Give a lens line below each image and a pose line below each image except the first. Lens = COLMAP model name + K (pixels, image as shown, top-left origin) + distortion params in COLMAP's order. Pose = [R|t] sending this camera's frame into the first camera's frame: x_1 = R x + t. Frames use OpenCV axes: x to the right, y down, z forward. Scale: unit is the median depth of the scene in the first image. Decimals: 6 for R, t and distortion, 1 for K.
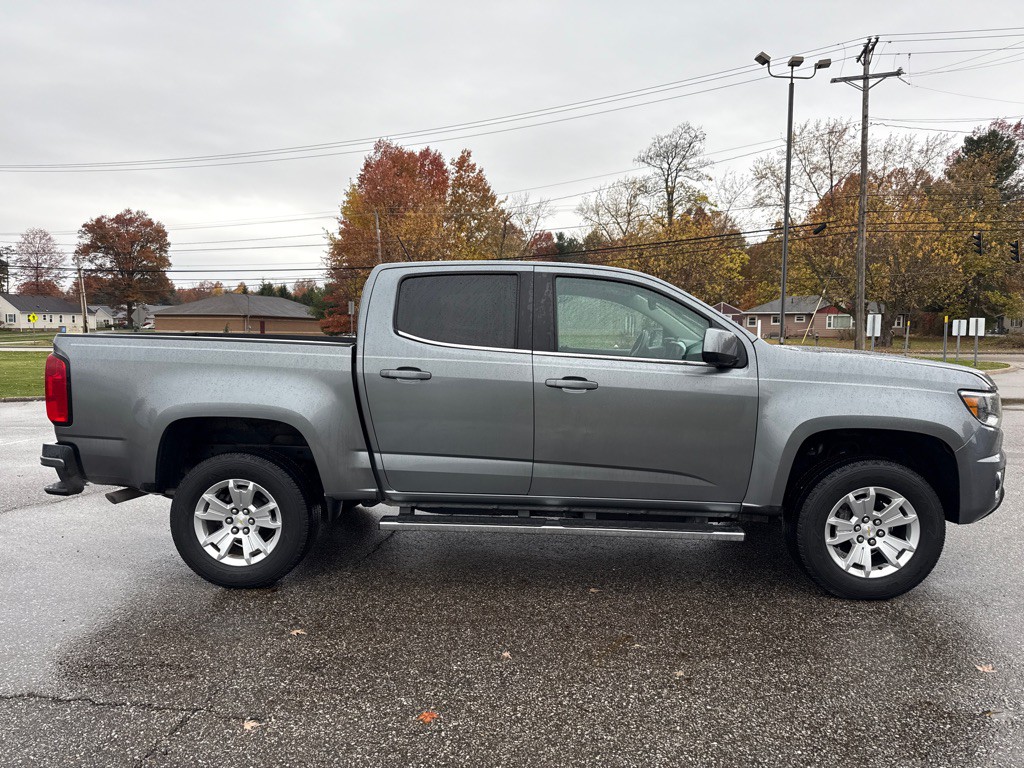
lens RADIAL K [[725.4, 0, 514.2], [0, 725.4, 384.4], [0, 0, 1]] dist [0.032076, -0.040819]
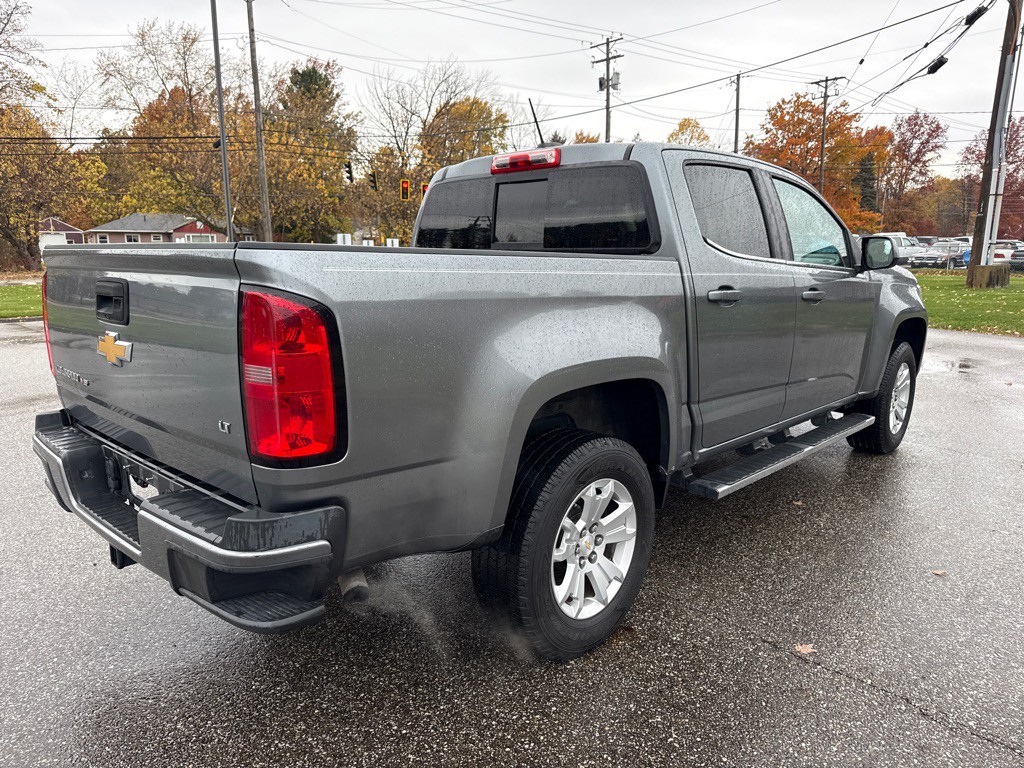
lens RADIAL K [[725.4, 0, 504.0], [0, 725.4, 386.0], [0, 0, 1]] dist [0.032076, -0.040819]
pose [[0.645986, -0.141447, 0.750130, -0.128548], [0.059151, 0.989003, 0.135550, -0.005349], [-0.761054, -0.043193, 0.647249, 0.097162]]
